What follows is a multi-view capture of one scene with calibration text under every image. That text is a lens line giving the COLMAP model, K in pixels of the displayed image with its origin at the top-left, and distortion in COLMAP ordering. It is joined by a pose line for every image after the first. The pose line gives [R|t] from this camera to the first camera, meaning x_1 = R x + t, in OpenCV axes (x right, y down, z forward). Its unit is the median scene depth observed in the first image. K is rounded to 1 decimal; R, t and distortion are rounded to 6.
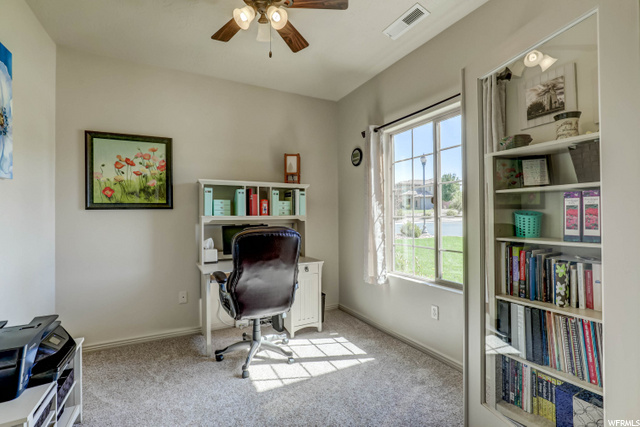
lens RADIAL K [[296.8, 0, 320.0], [0, 296.8, 213.5], [0, 0, 1]] dist [-0.009749, 0.000448]
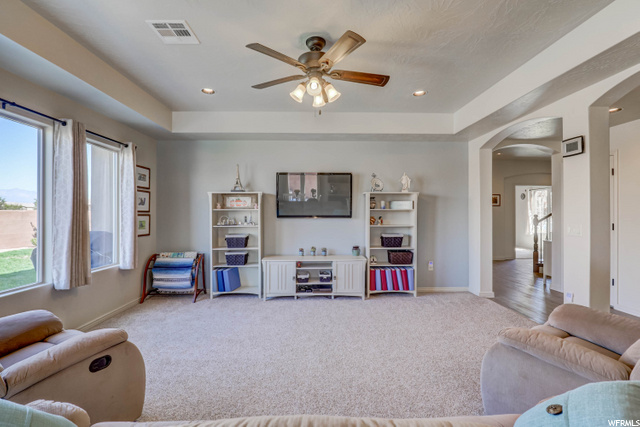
lens RADIAL K [[296.8, 0, 320.0], [0, 296.8, 213.5], [0, 0, 1]] dist [-0.009749, 0.000448]
pose [[0.897591, 0.003898, -0.440813, -0.510919], [0.000405, 0.999953, 0.009666, -0.044795], [0.440830, -0.008855, 0.897547, -3.316318]]
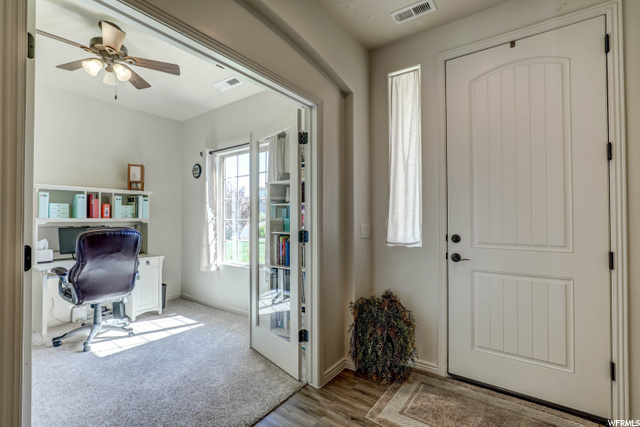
lens RADIAL K [[296.8, 0, 320.0], [0, 296.8, 213.5], [0, 0, 1]] dist [-0.009749, 0.000448]
pose [[0.899488, 0.011809, 0.436785, 0.056706], [-0.007130, 0.999898, -0.012349, -0.003064], [-0.436887, 0.007993, 0.899481, -0.388245]]
